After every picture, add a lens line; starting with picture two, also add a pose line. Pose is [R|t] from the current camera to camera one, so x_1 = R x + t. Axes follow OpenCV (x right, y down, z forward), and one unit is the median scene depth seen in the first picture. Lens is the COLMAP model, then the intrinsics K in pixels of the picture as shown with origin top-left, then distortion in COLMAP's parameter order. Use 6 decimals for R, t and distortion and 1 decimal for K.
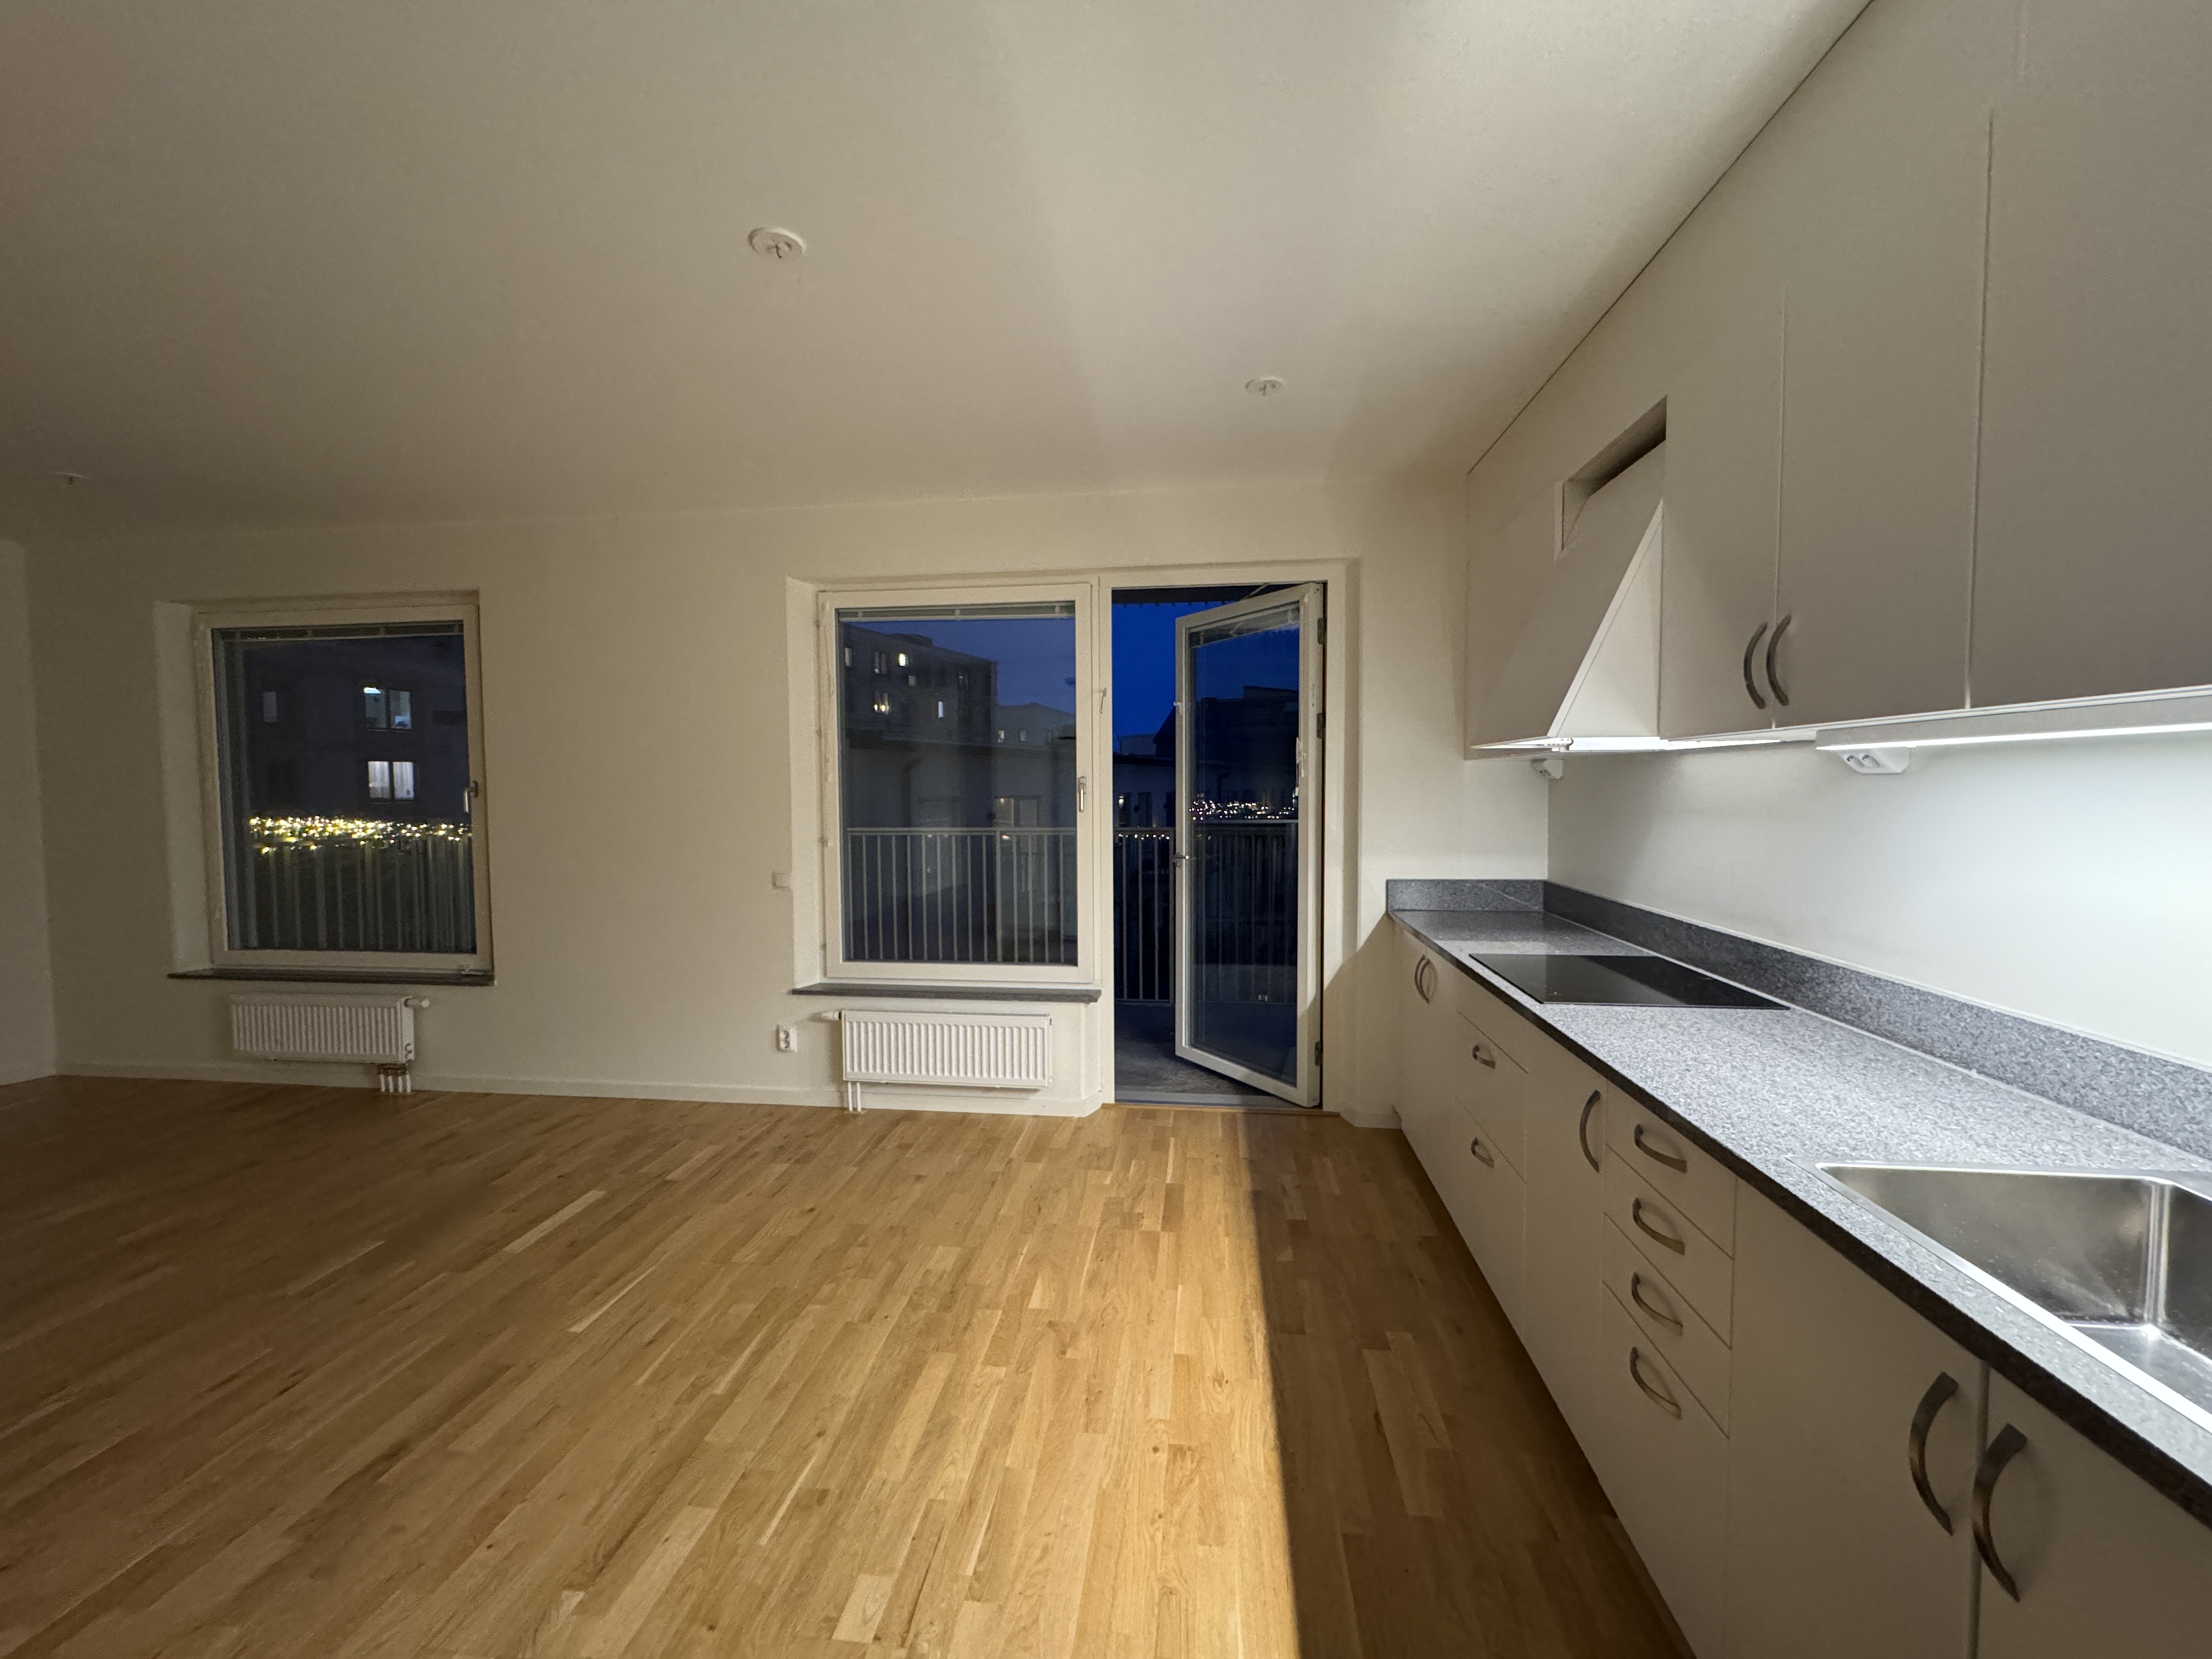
lens RADIAL K [[879.7, 0, 1101.9], [0, 879.7, 828.9], [0, 0, 1]] dist [-0.001740, 0.000506]
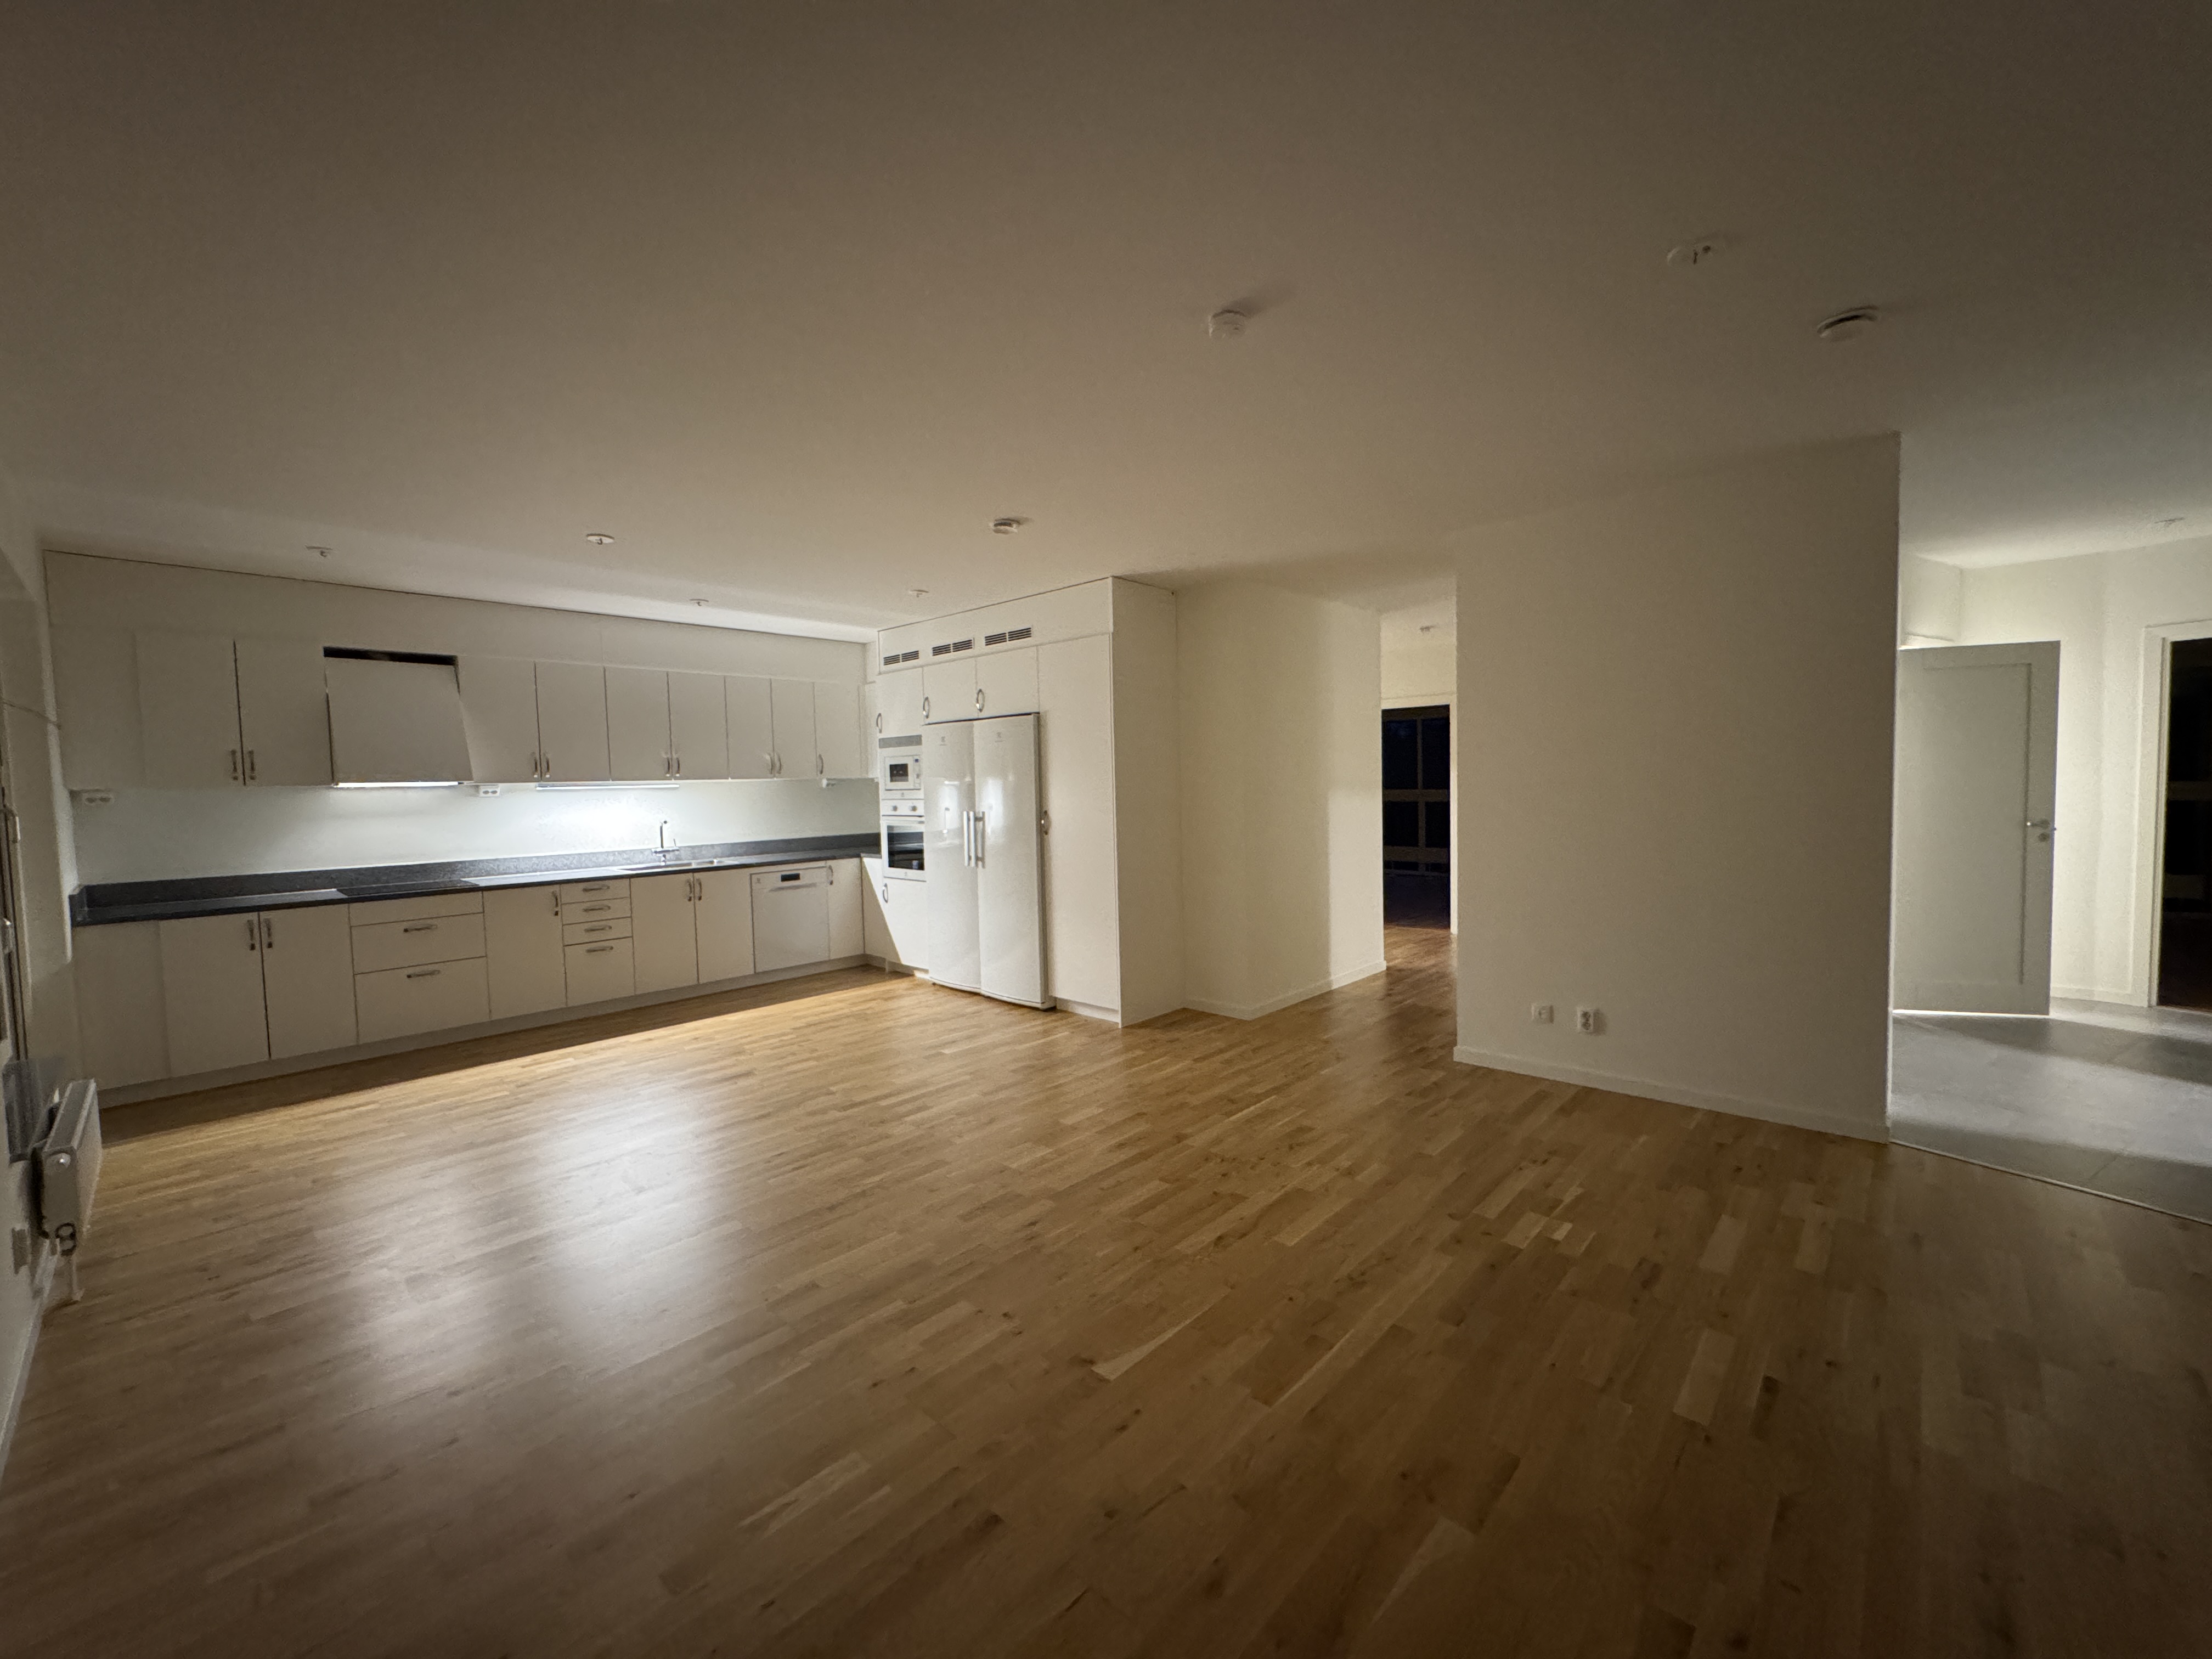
lens RADIAL K [[879.7, 0, 1101.1], [0, 879.7, 828.9], [0, 0, 1]] dist [-0.001740, 0.000506]
pose [[-0.806397, -0.004948, 0.591354, -1.405444], [0.059237, 0.994260, 0.089098, -0.048428], [-0.588400, 0.106878, -0.801475, 1.116402]]
